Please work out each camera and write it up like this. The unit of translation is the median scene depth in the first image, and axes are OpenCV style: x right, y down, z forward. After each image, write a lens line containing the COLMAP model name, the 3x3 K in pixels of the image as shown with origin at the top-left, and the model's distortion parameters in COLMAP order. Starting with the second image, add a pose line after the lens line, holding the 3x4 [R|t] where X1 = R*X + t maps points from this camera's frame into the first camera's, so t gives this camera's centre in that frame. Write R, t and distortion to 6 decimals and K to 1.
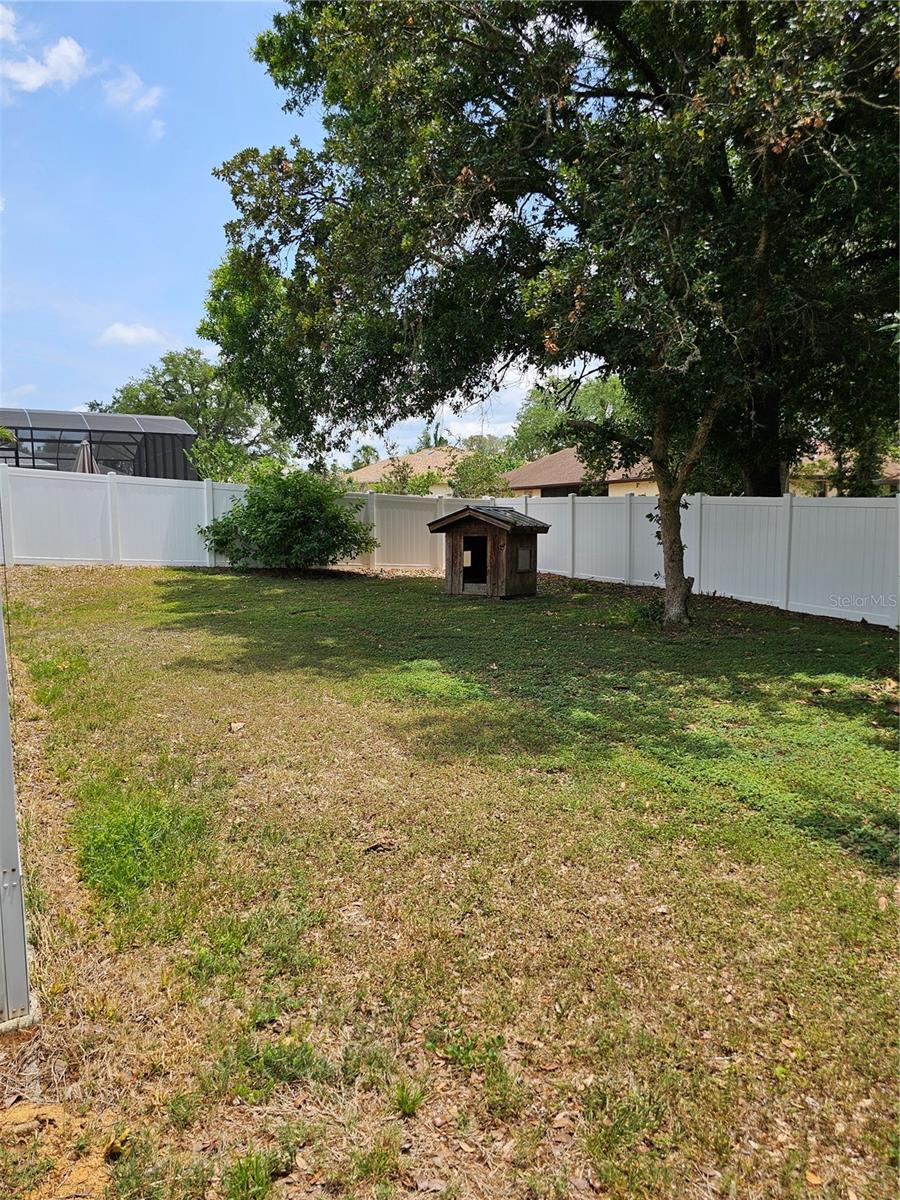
lens RADIAL K [[812.6, 0, 456.2], [0, 812.6, 606.2], [0, 0, 1]] dist [0.062667, -0.057806]
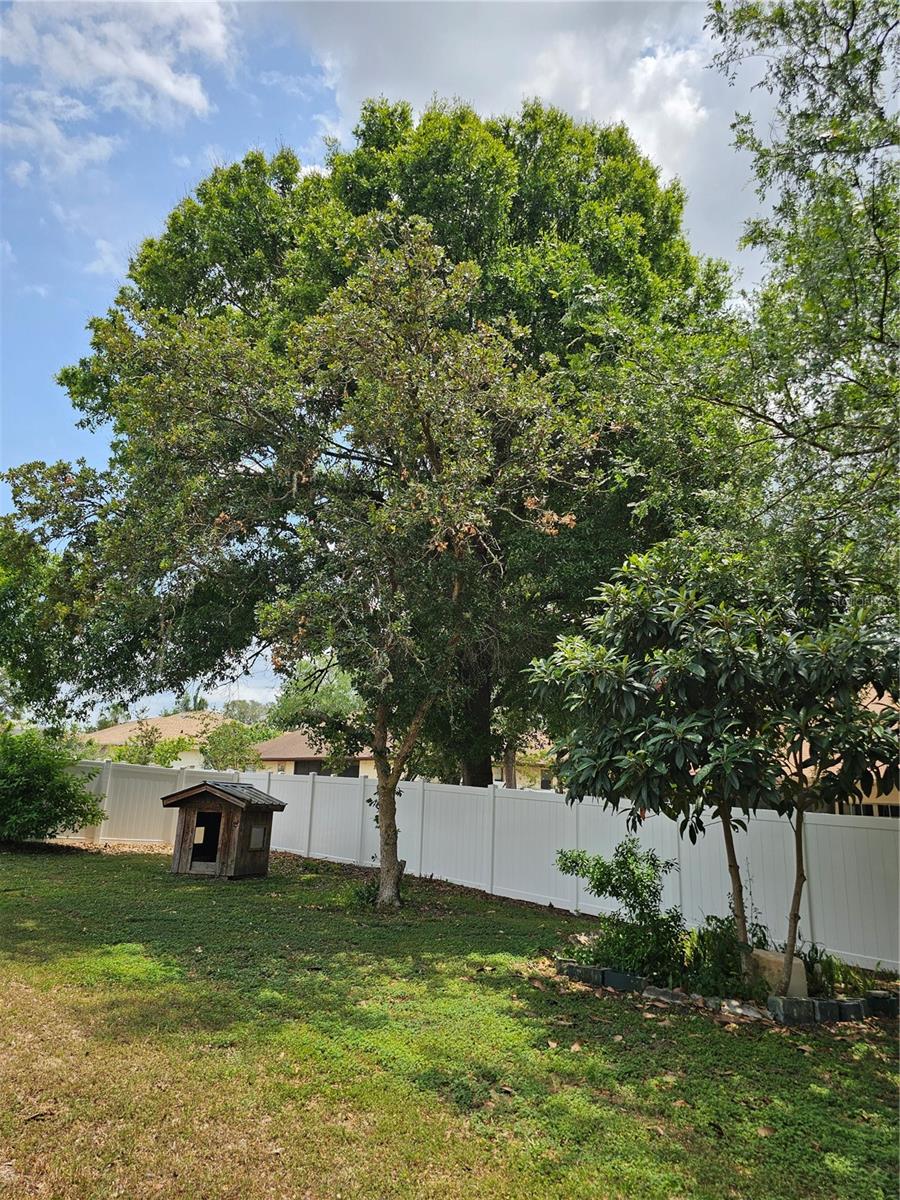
lens RADIAL K [[812.6, 0, 444.4], [0, 812.6, 591.0], [0, 0, 1]] dist [0.062667, -0.057806]
pose [[0.961793, 0.106445, 0.252238, 0.024256], [-0.014373, 0.939683, -0.341744, -0.000614], [-0.273401, 0.325061, 0.905311, -0.129714]]
